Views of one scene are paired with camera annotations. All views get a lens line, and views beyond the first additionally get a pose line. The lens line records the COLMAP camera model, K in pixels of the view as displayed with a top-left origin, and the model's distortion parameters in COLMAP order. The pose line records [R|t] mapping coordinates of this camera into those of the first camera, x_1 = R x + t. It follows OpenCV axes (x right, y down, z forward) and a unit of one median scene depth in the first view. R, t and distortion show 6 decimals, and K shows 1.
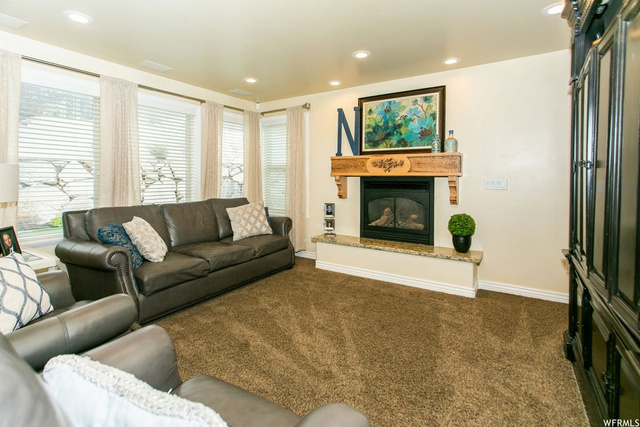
lens RADIAL K [[308.1, 0, 318.8], [0, 308.1, 183.9], [0, 0, 1]] dist [0.000890, 0.000228]
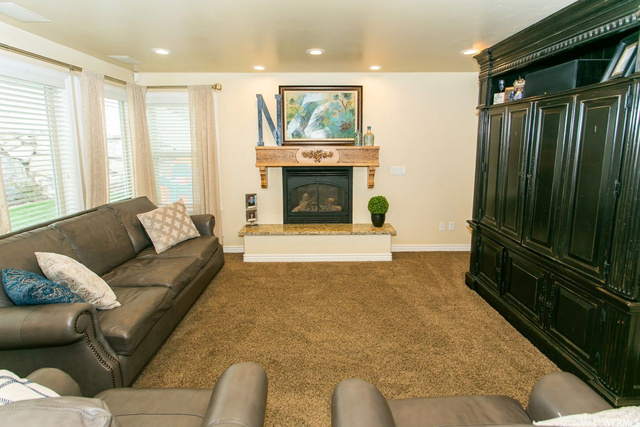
lens RADIAL K [[308.1, 0, 318.8], [0, 308.1, 183.9], [0, 0, 1]] dist [0.000890, 0.000228]
pose [[0.836258, -0.079029, 0.542611, -0.342348], [0.019606, 0.993236, 0.114444, -0.082798], [-0.547985, -0.085066, 0.832152, 0.094817]]
